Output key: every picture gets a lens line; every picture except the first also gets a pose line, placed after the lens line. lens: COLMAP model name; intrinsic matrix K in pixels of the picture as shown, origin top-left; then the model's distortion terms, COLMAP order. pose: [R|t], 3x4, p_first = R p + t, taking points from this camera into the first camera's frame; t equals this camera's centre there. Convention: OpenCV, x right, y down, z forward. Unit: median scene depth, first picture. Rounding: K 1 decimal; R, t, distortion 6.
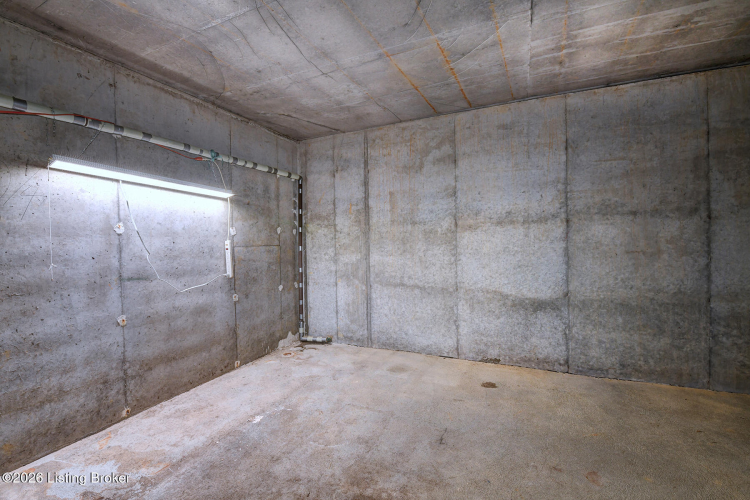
lens RADIAL K [[328.2, 0, 372.5], [0, 328.2, 247.8], [0, 0, 1]] dist [-0.015167, -0.001795]
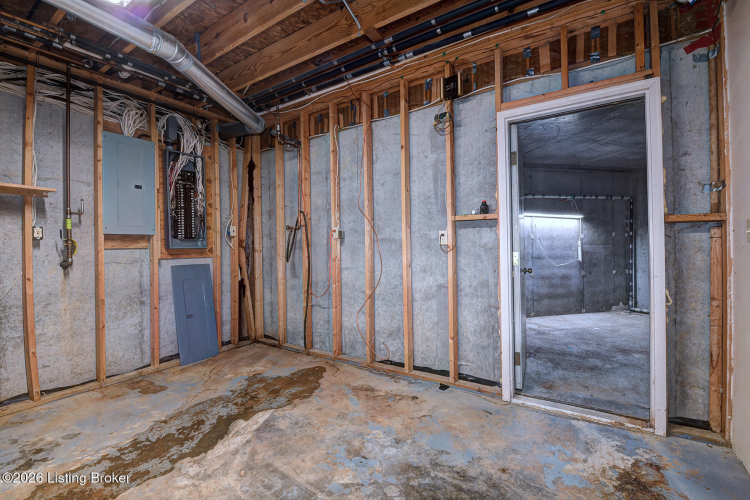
lens RADIAL K [[328.2, 0, 370.4], [0, 328.2, 247.6], [0, 0, 1]] dist [-0.015167, -0.001795]
pose [[0.593119, 0.011117, -0.805038, 0.322197], [-0.012403, 0.999912, 0.004669, 0.018639], [0.805019, 0.007216, 0.593205, -0.993585]]
